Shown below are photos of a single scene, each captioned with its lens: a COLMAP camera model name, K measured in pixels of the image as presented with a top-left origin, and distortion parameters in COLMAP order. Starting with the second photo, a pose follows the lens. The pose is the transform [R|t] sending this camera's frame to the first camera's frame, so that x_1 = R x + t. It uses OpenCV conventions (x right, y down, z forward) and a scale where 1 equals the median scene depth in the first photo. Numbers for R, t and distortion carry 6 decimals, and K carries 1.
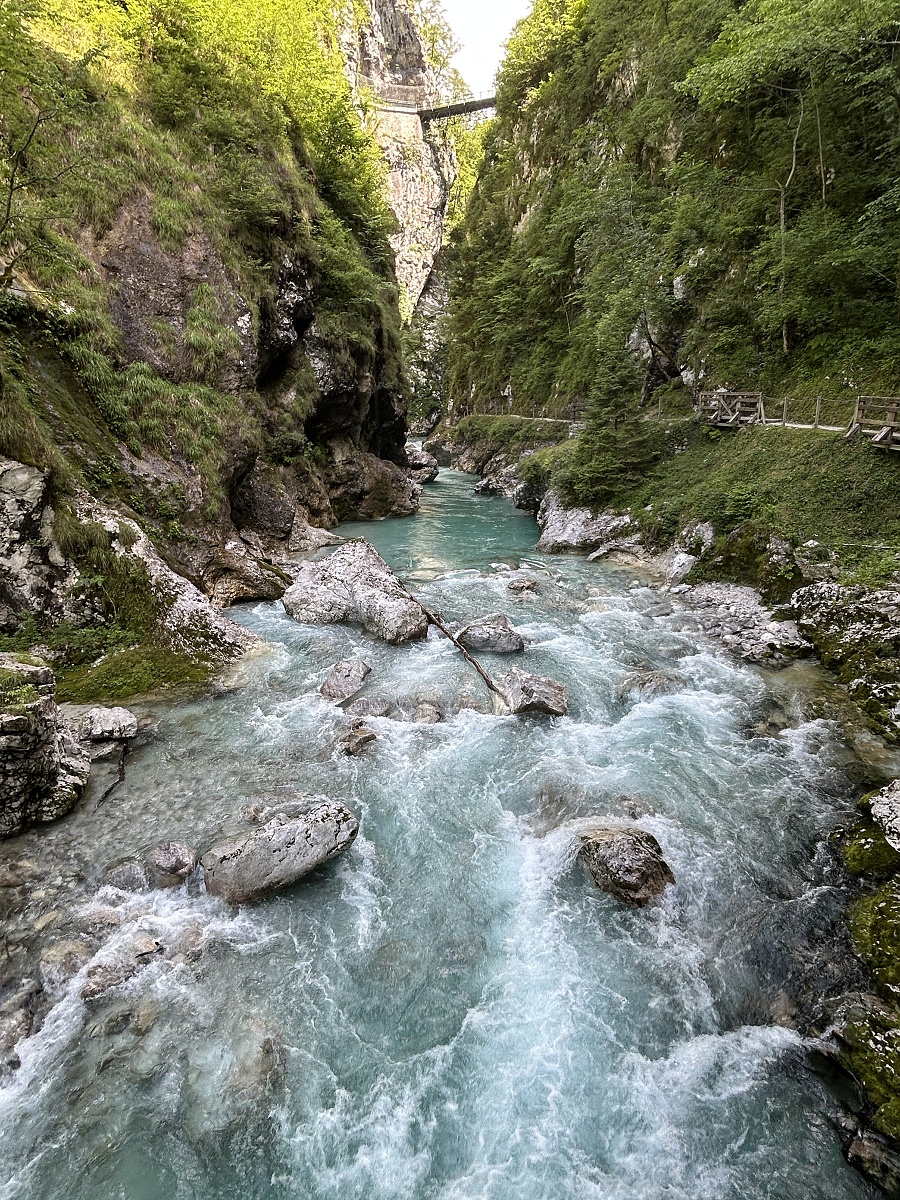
lens RADIAL K [[650.2, 0, 454.8], [0, 650.2, 601.2], [0, 0, 1]] dist [0.000088, -0.003284]
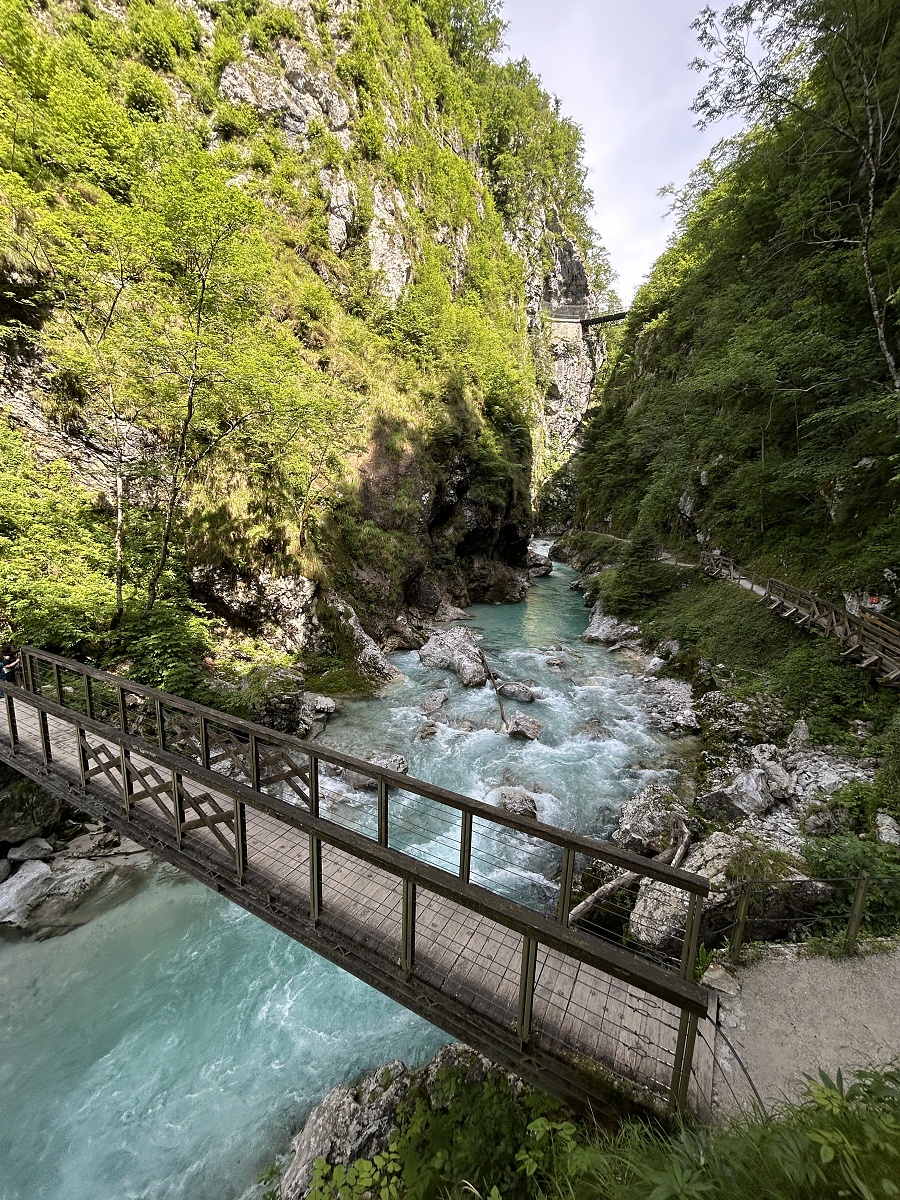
lens RADIAL K [[472.9, 0, 455.2], [0, 472.9, 602.6], [0, 0, 1]] dist [-0.000396, -0.000786]
pose [[0.957064, 0.111738, -0.267475, 0.143693], [-0.133519, 0.988937, -0.064622, -0.055378], [0.257295, 0.097561, 0.961395, -0.233115]]
